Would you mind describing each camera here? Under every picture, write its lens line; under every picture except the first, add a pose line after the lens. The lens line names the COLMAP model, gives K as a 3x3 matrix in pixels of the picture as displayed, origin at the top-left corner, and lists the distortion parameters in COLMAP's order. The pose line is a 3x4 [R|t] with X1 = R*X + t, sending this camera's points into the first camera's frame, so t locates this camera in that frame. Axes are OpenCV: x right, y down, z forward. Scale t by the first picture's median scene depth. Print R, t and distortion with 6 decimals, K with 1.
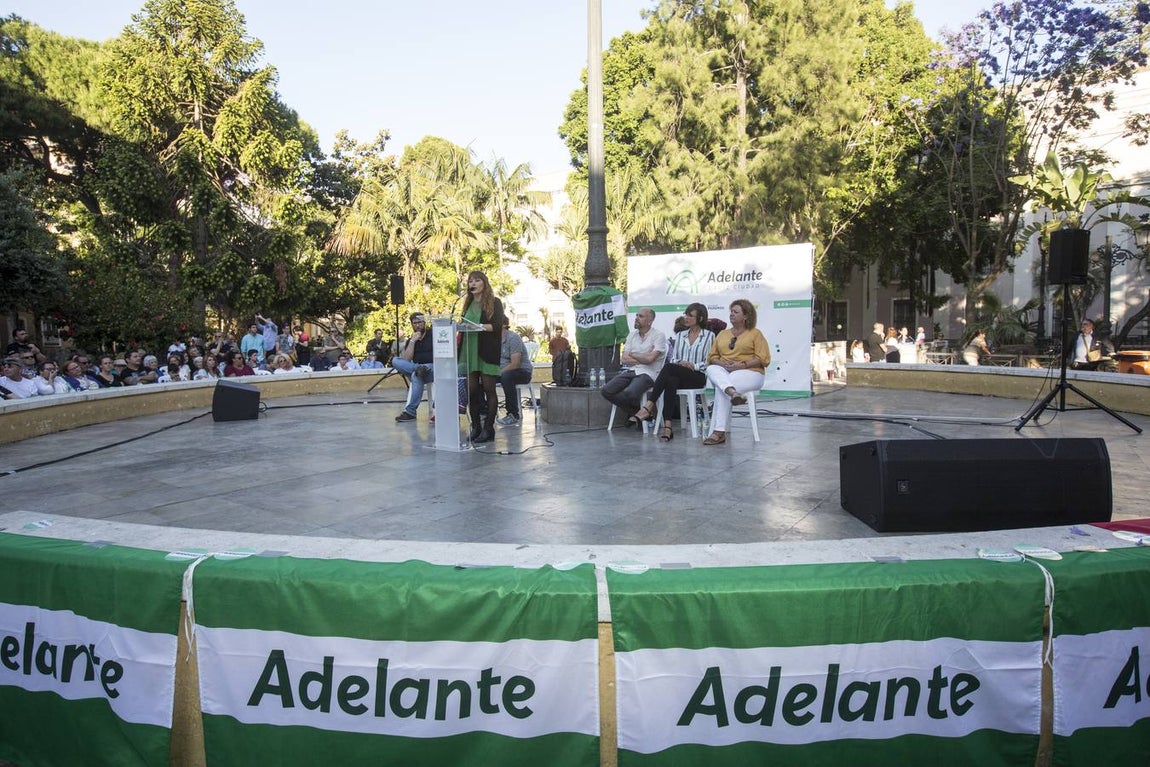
lens RADIAL K [[655.0, 0, 570.3], [0, 655.0, 379.9], [0, 0, 1]] dist [-0.027695, 0.020269]
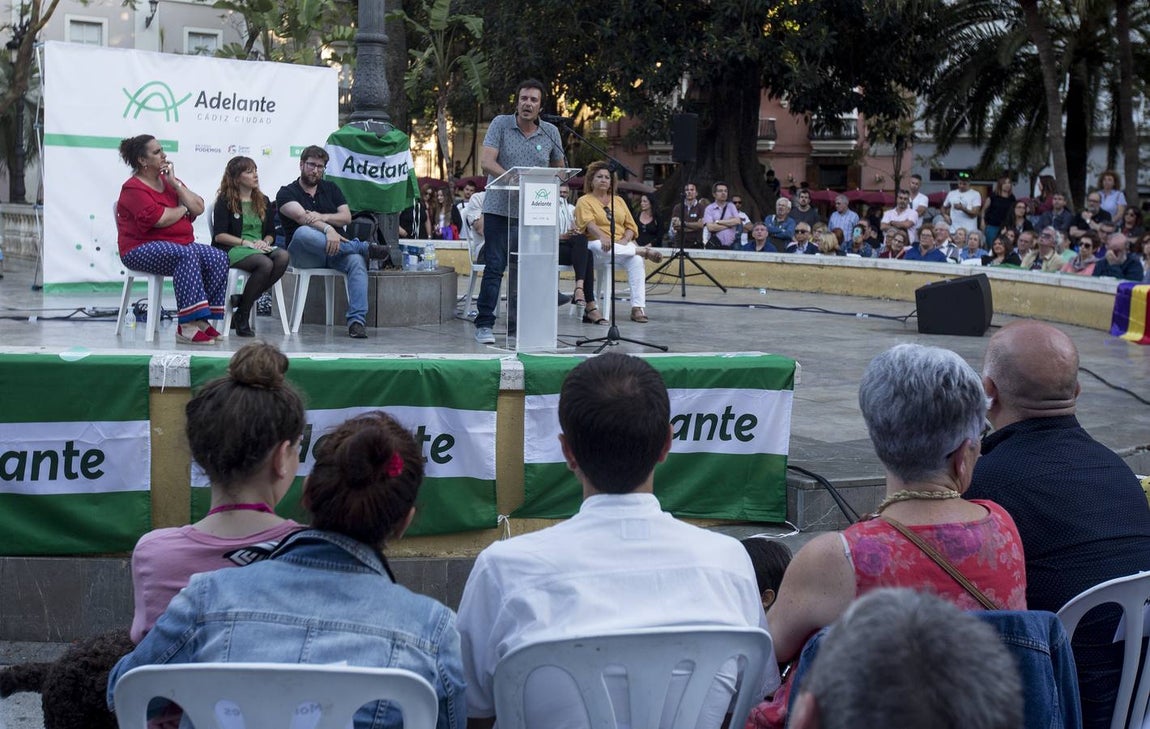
lens RADIAL K [[1327.9, 0, 569.7], [0, 1327.9, 356.1], [0, 0, 1]] dist [0.001594, 0.000000]
pose [[0.319436, -0.085705, 0.943724, -0.459947], [0.035068, 0.996289, 0.078608, -0.001201], [-0.946959, 0.007984, 0.321256, 0.144141]]
